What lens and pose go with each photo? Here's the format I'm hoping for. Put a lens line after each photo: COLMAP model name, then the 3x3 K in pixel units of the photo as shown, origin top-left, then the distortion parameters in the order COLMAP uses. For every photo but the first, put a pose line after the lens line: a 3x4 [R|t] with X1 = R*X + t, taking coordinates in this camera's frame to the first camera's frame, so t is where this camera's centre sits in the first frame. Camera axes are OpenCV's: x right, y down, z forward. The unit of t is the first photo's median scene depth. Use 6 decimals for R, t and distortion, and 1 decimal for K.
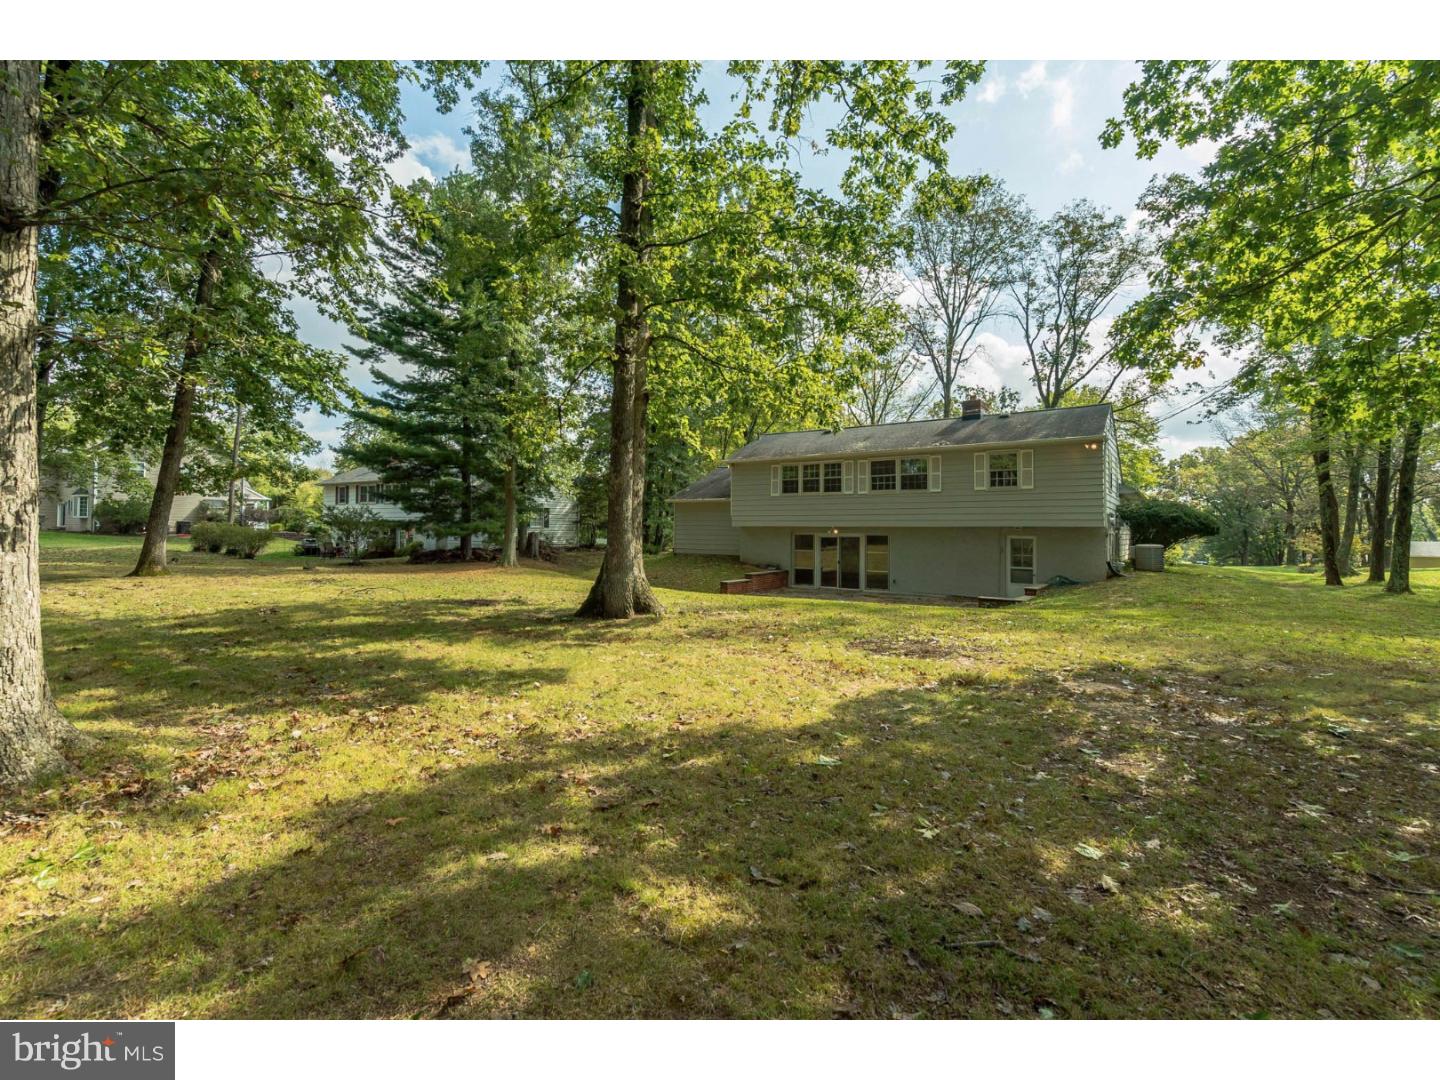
lens RADIAL K [[668.9, 0, 720.2], [0, 668.9, 536.7], [0, 0, 1]] dist [0.016931, 0.001547]
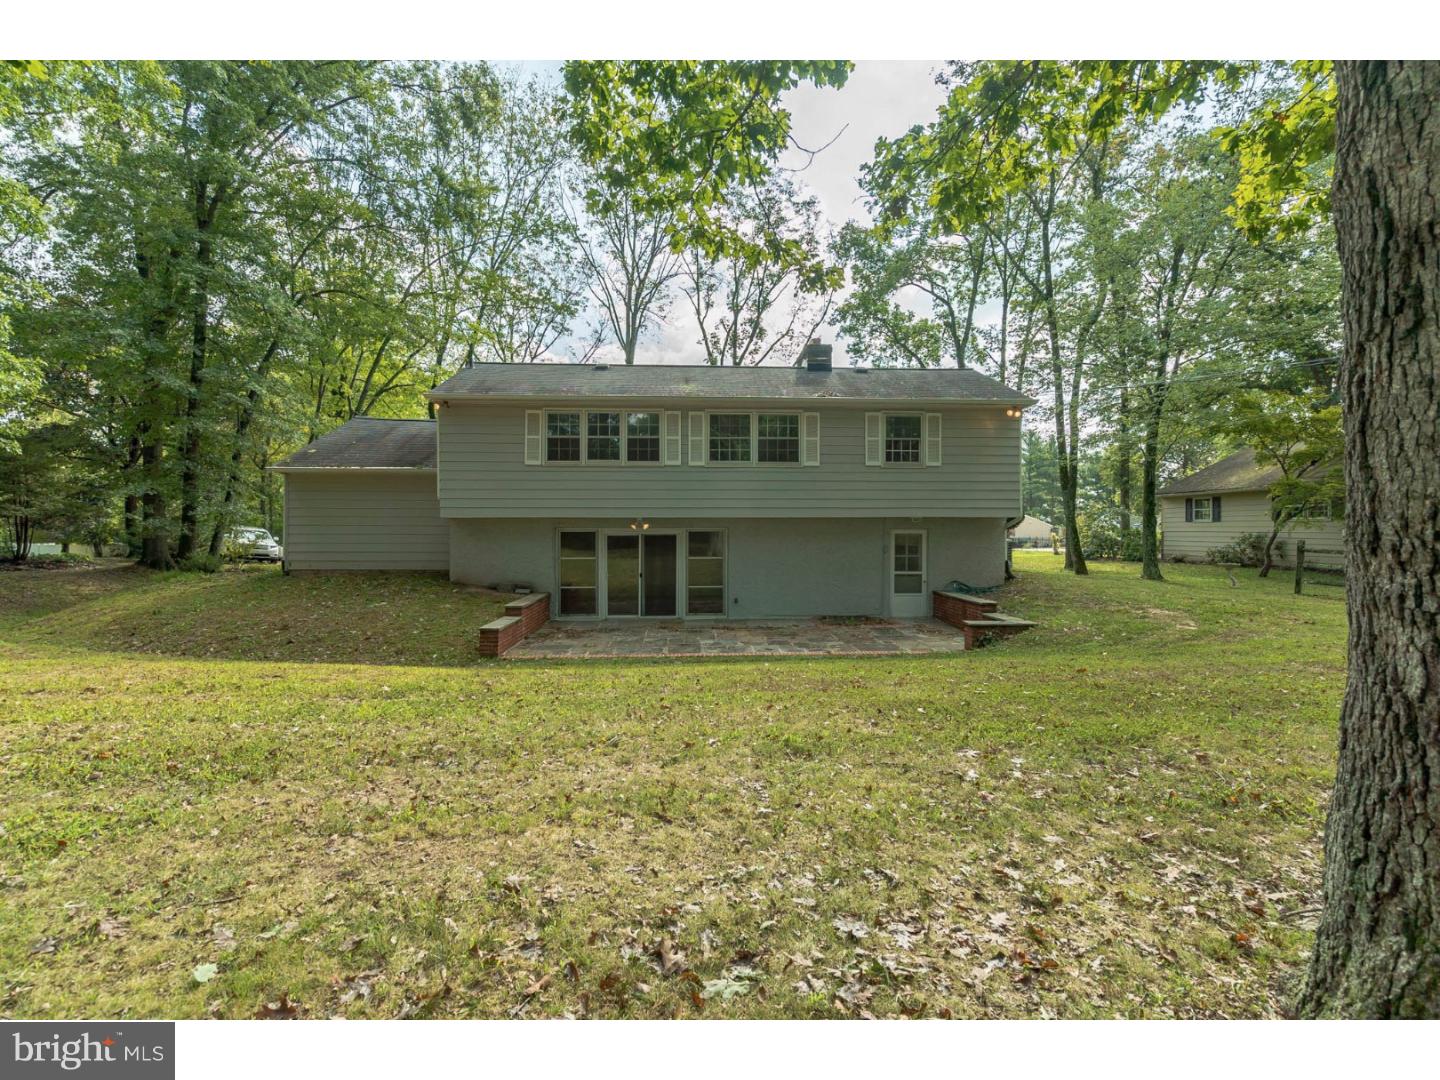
lens RADIAL K [[668.9, 0, 719.9], [0, 668.9, 530.4], [0, 0, 1]] dist [0.016931, 0.001547]
pose [[0.797164, -0.009430, 0.603690, -0.148209], [0.010006, 0.999947, 0.002408, -0.004045], [-0.603680, 0.004121, 0.797216, 0.474121]]
